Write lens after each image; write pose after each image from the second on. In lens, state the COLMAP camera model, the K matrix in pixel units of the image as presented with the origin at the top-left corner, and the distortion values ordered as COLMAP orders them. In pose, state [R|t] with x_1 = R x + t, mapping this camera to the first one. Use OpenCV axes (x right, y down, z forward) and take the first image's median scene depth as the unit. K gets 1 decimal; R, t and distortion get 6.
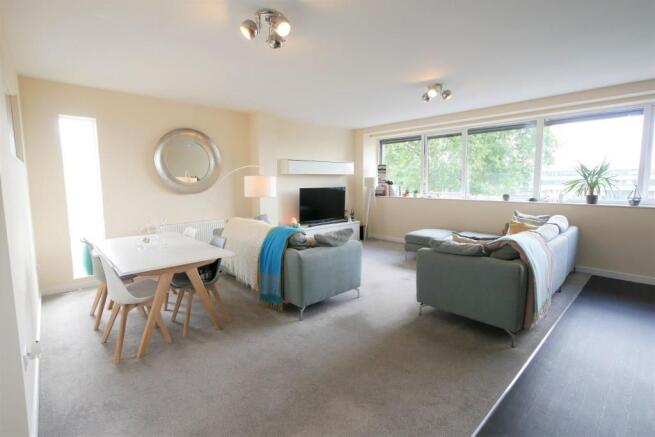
lens RADIAL K [[313.1, 0, 326.6], [0, 313.1, 216.6], [0, 0, 1]] dist [0.004055, 0.000273]
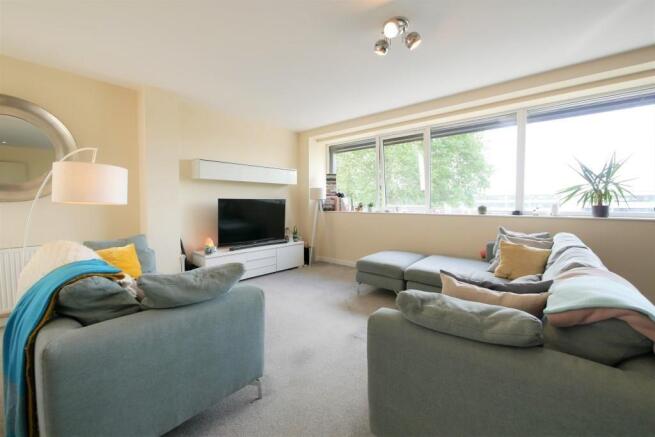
lens RADIAL K [[269.3, 0, 327.8], [0, 269.3, 218.3], [0, 0, 1]] dist [-0.003268, -0.000350]
pose [[0.994112, -0.001481, 0.108347, 0.103414], [0.007883, 0.998246, -0.058680, -0.004471], [-0.108070, 0.059189, 0.992380, 0.335370]]
